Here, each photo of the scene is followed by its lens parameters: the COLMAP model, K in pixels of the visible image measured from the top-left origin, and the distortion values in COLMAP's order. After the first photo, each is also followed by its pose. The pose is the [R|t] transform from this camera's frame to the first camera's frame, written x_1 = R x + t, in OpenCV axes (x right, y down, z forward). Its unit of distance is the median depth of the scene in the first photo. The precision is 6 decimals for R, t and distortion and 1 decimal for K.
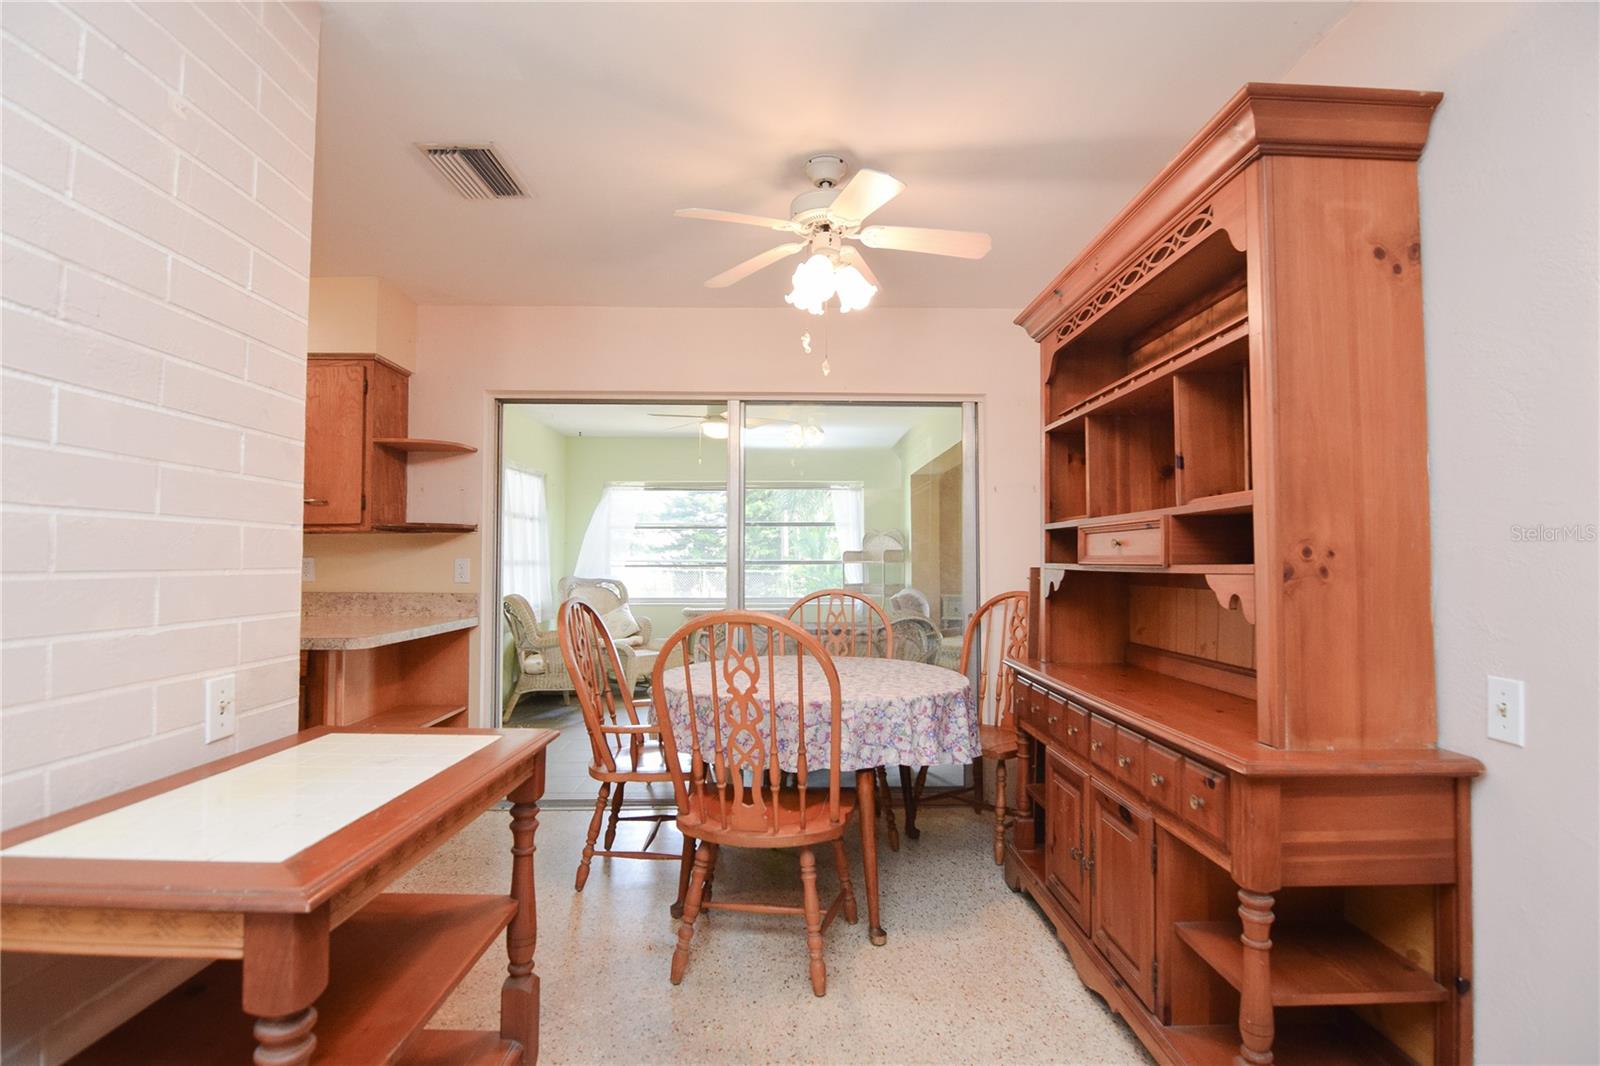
lens RADIAL K [[783.8, 0, 804.0], [0, 783.8, 528.3], [0, 0, 1]] dist [-0.000428, -0.011590]
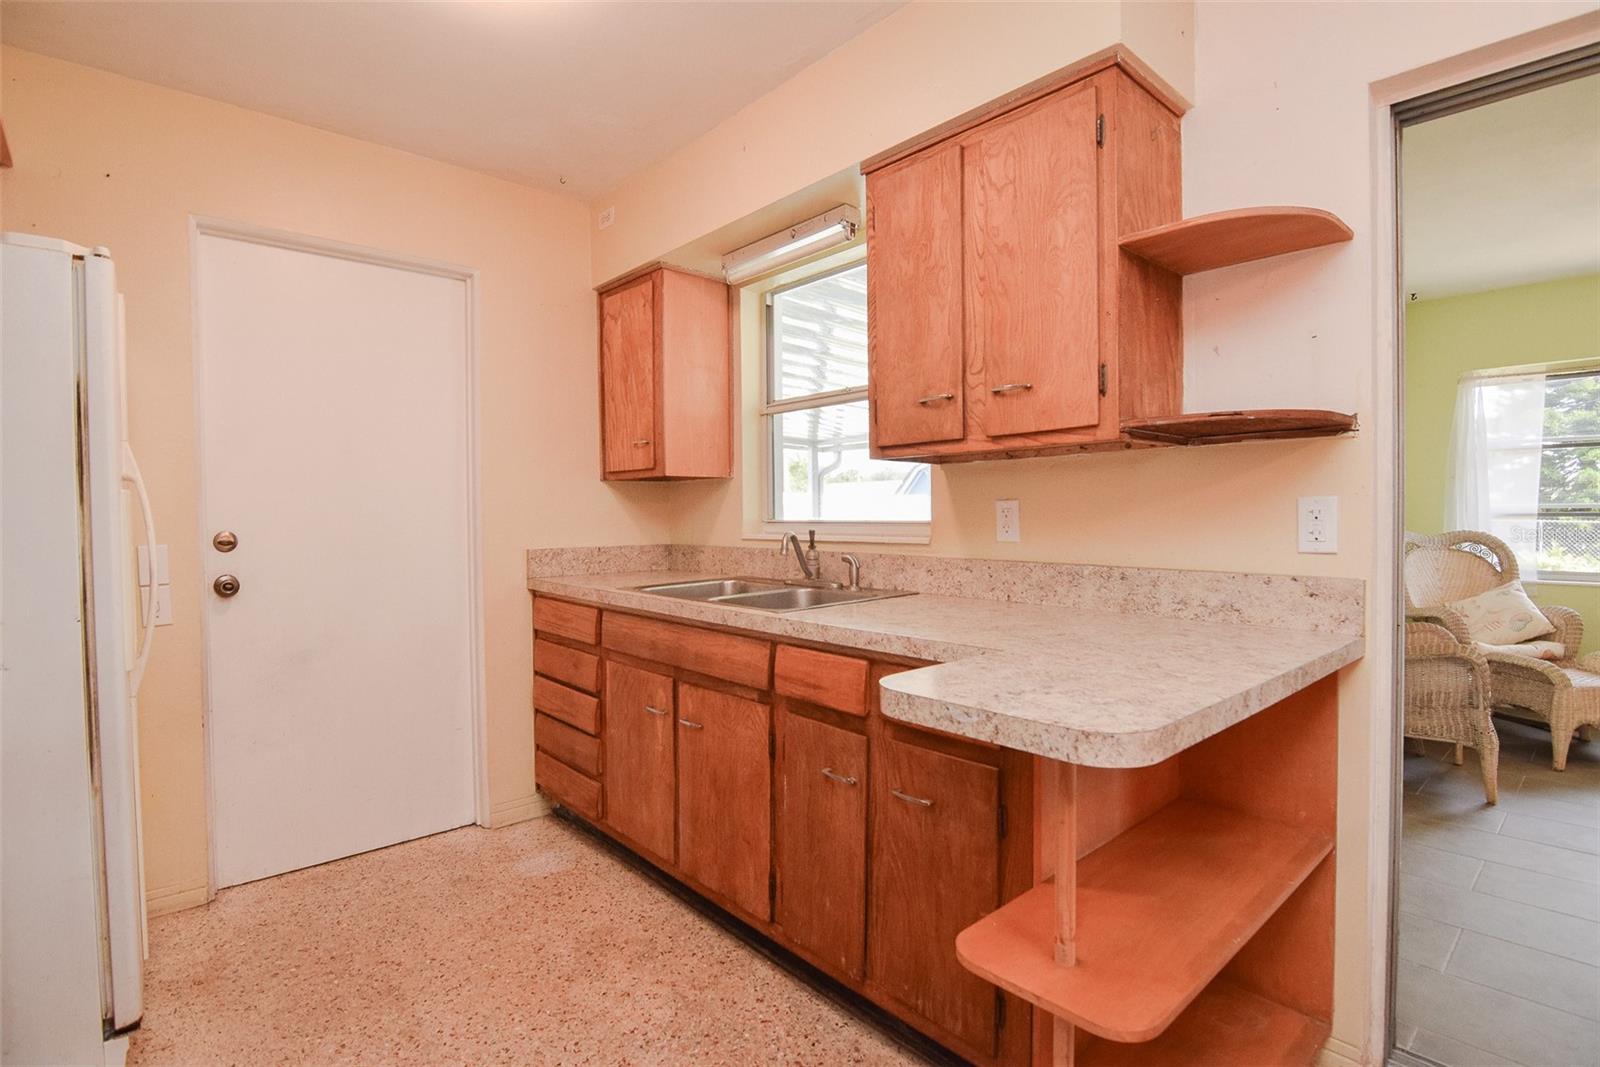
lens RADIAL K [[783.8, 0, 804.0], [0, 783.8, 528.8], [0, 0, 1]] dist [-0.000428, -0.011590]
pose [[0.659756, 0.009717, -0.751417, -0.299715], [0.038229, 0.998188, 0.046473, 0.025662], [0.750507, -0.059387, 0.658189, 0.505300]]
